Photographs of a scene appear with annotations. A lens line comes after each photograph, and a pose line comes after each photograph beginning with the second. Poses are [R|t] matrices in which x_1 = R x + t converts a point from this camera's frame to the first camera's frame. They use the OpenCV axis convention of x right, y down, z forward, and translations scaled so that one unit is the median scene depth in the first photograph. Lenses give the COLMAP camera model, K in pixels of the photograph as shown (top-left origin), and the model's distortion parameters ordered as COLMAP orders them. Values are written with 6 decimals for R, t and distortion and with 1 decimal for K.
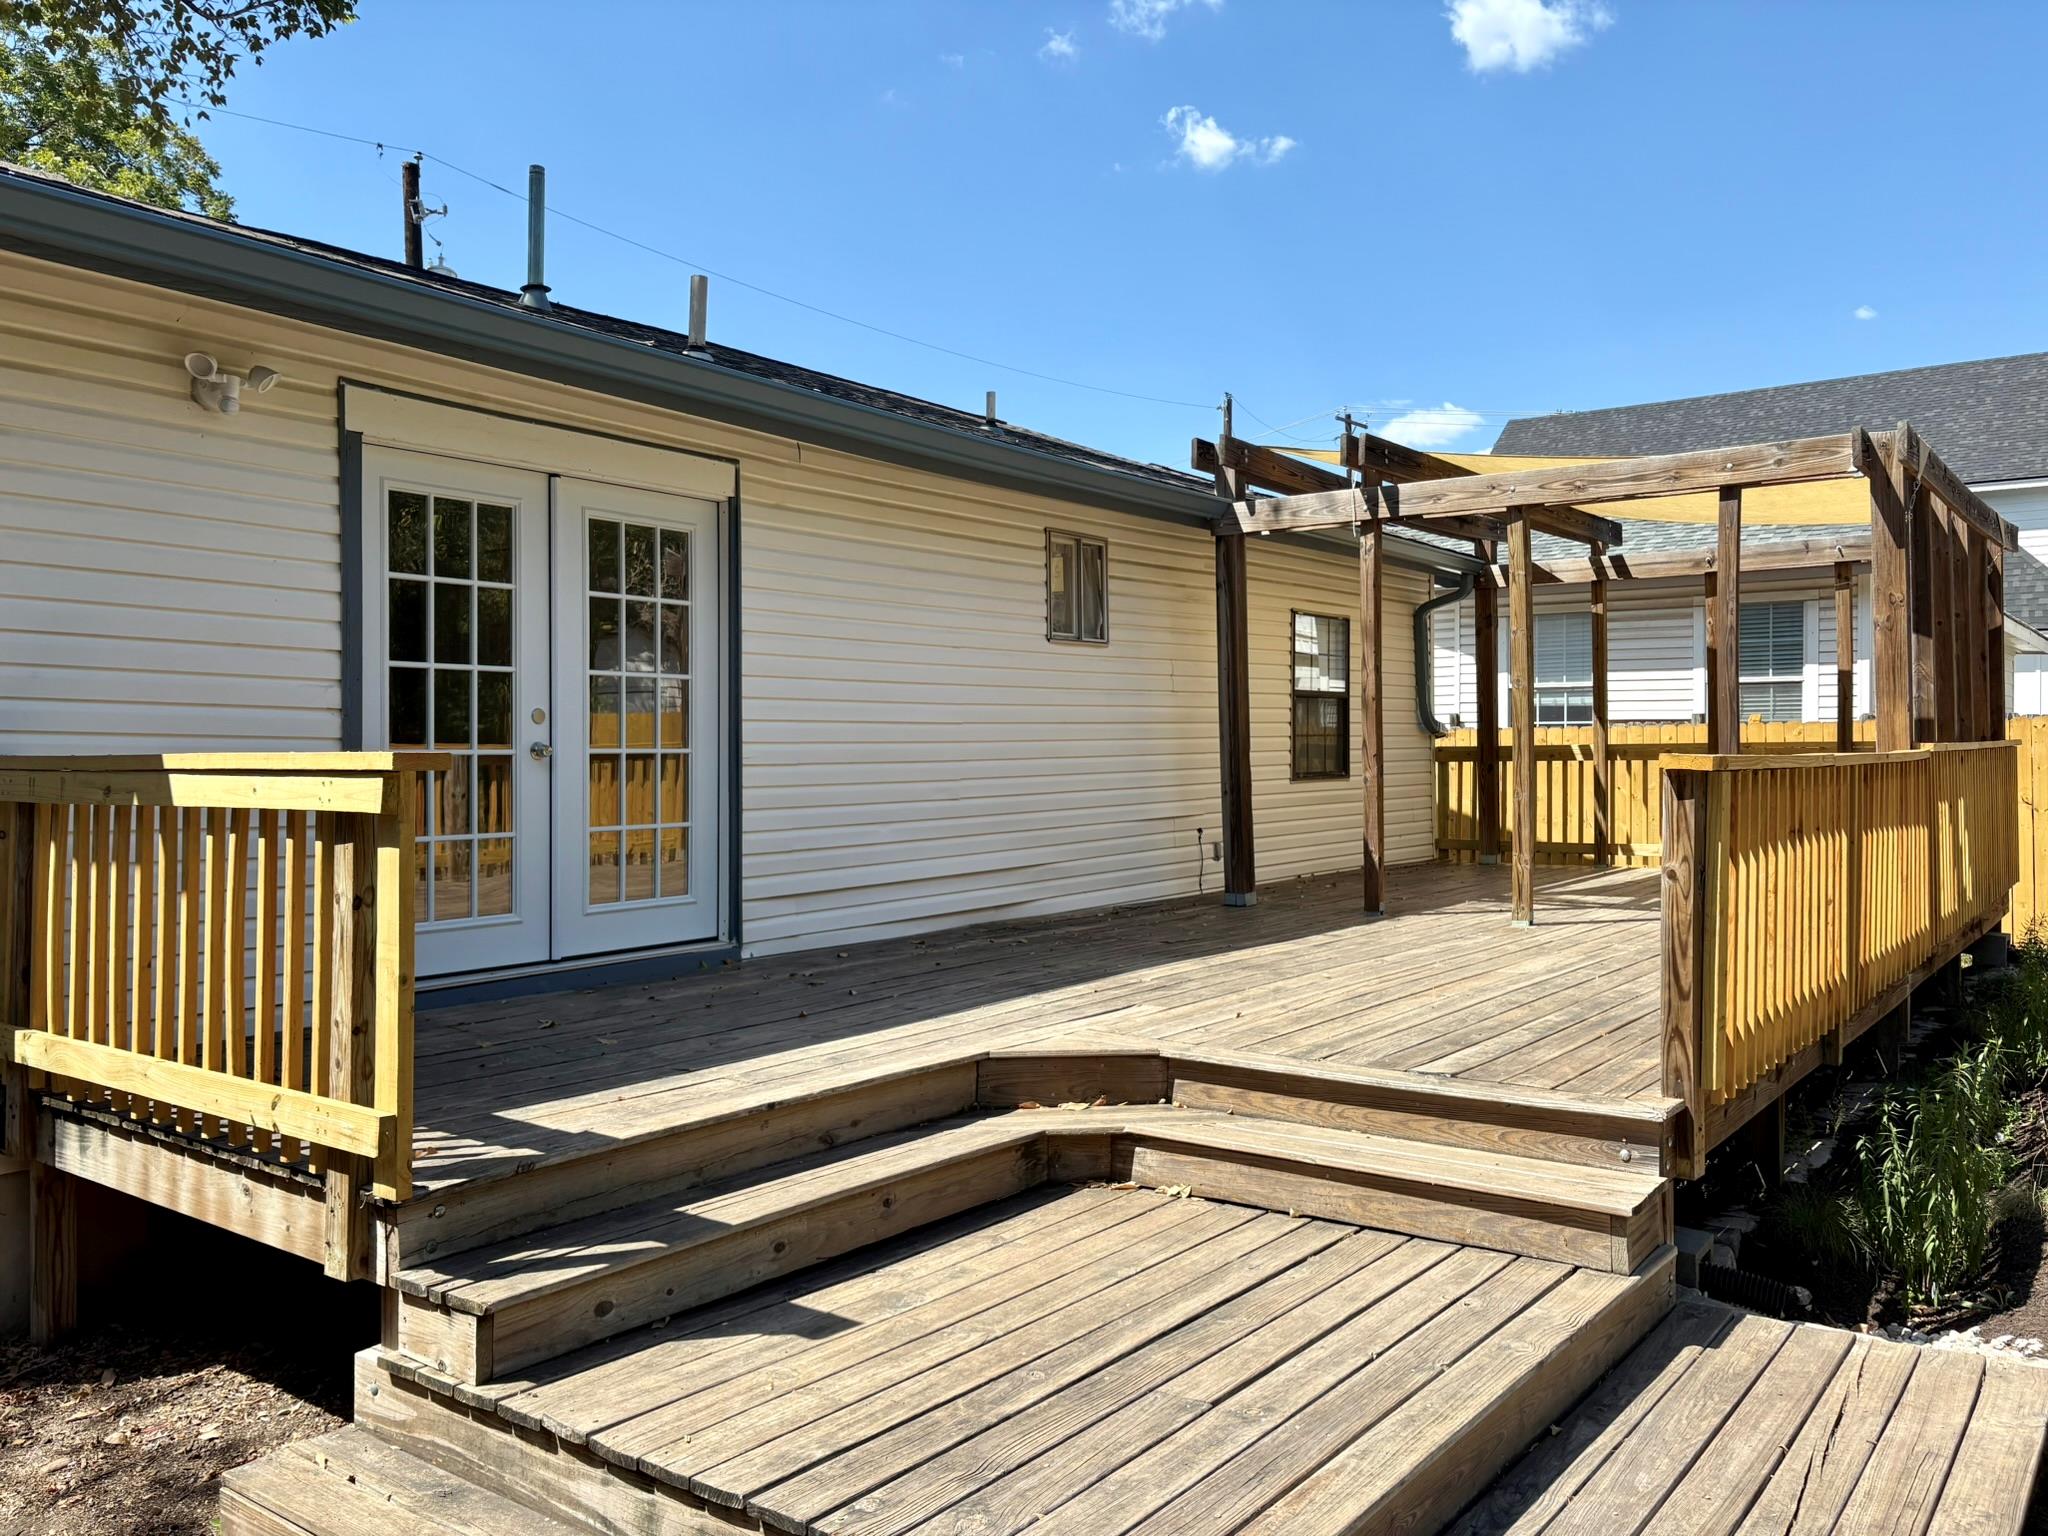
lens RADIAL K [[1575.8, 0, 1022.3], [0, 1575.8, 750.2], [0, 0, 1]] dist [0.041750, -0.004399]
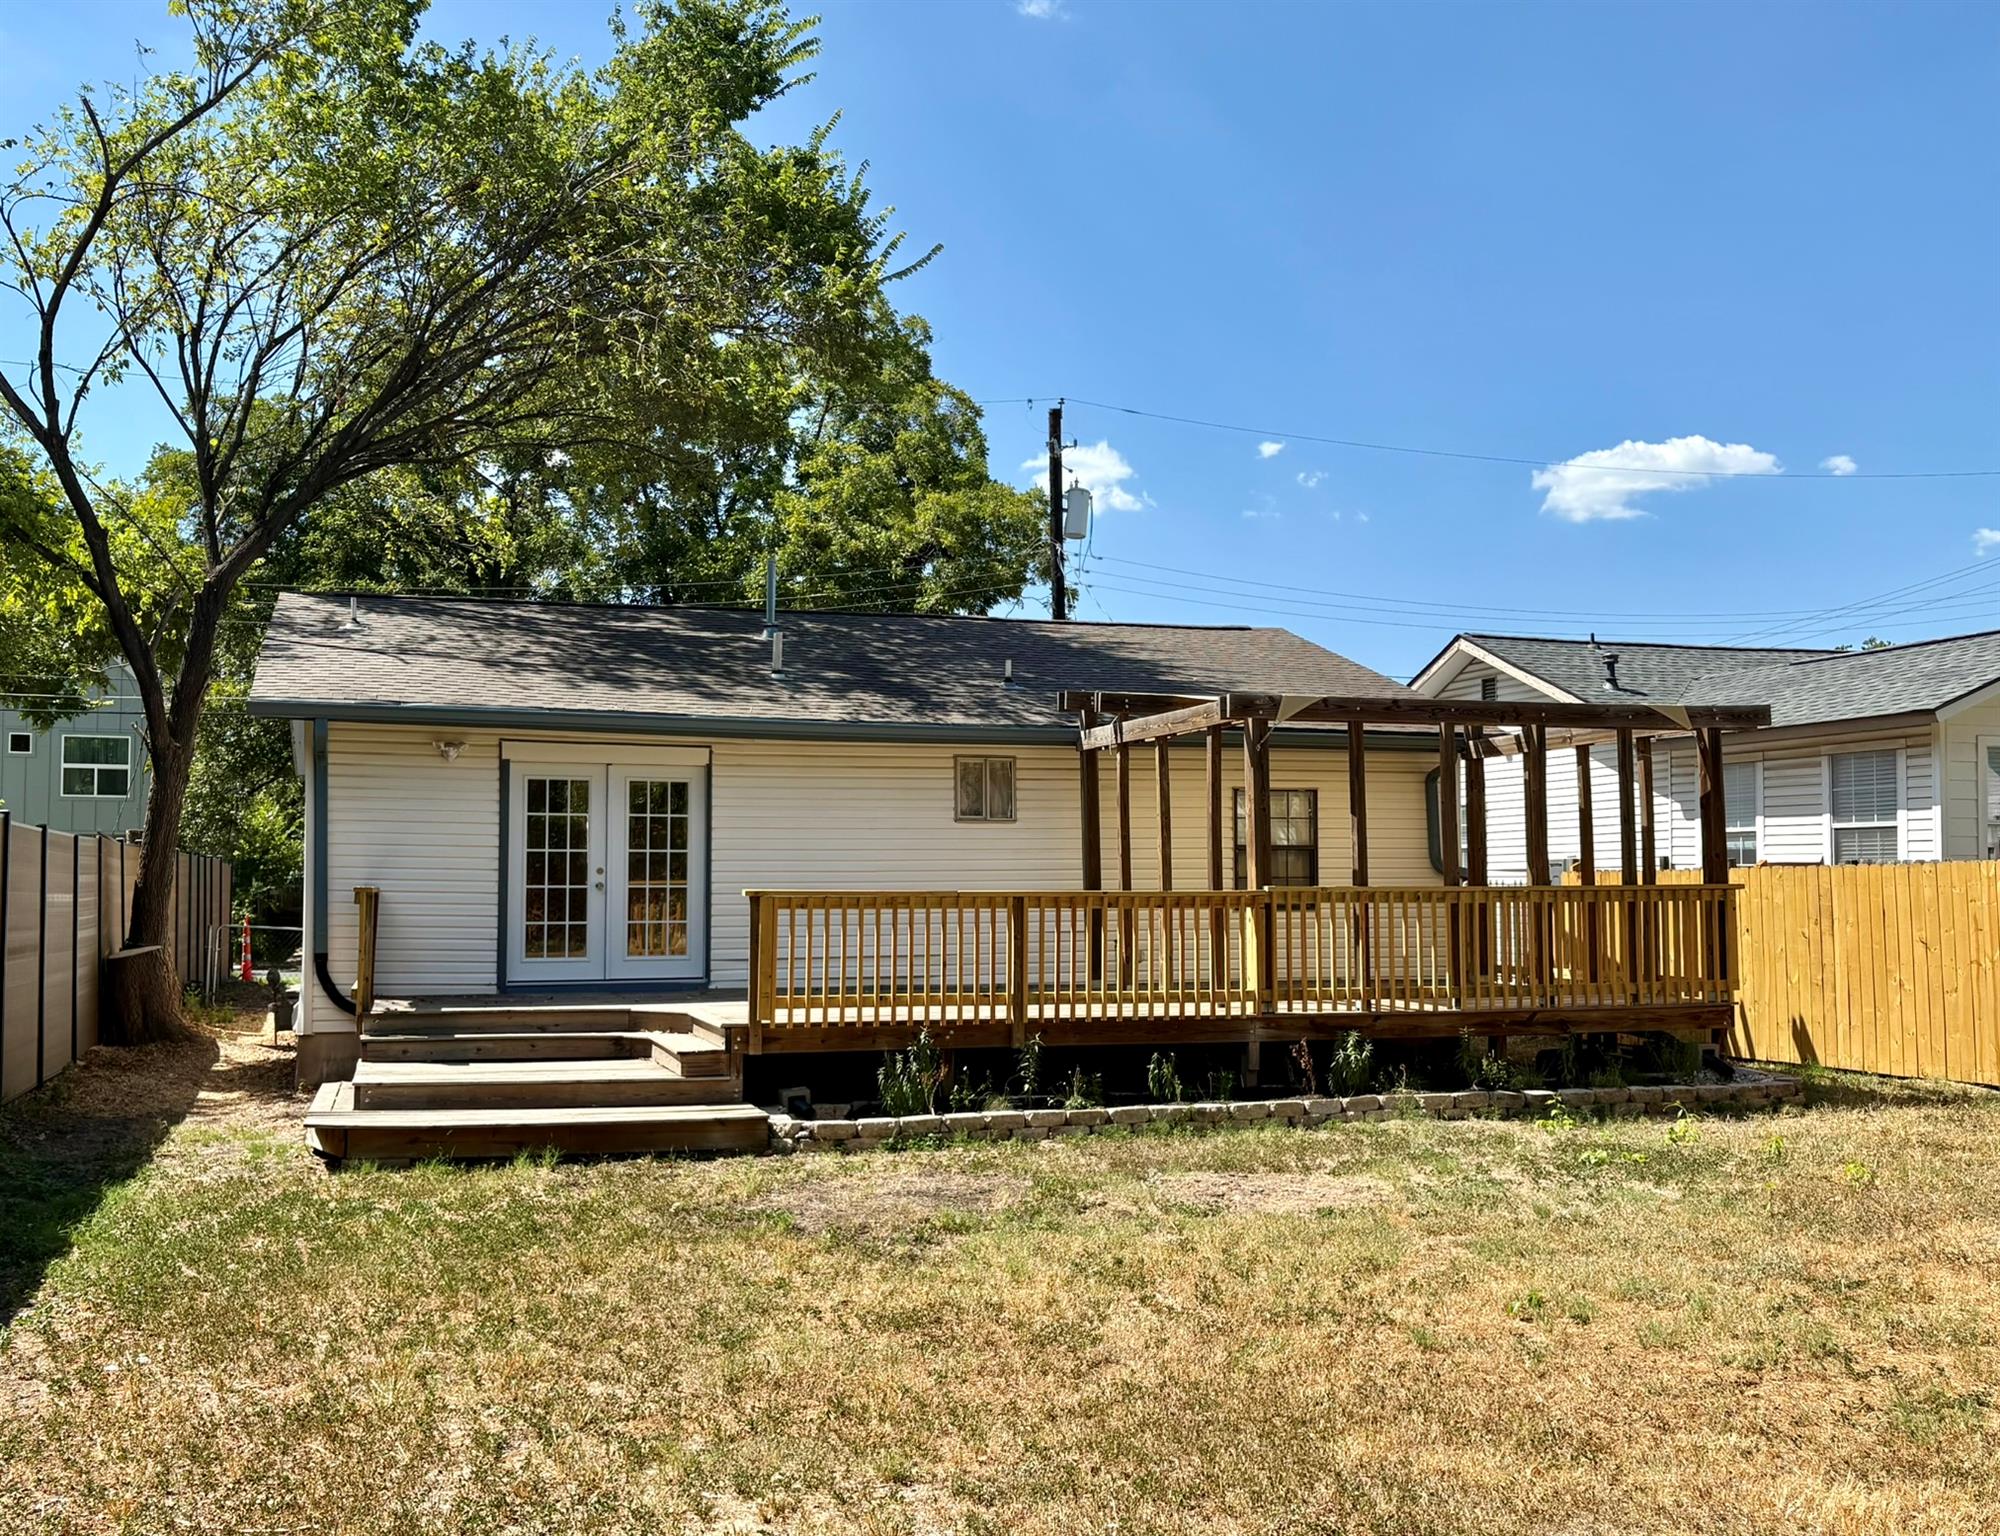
lens RADIAL K [[2043.9, 0, 1000.2], [0, 2043.9, 768.6], [0, 0, 1]] dist [0.021658, 0.000000]
pose [[0.799027, -0.030013, -0.600546, 1.735348], [-0.004734, 0.998409, -0.056194, -0.005525], [0.601276, 0.047744, 0.797613, -0.901116]]
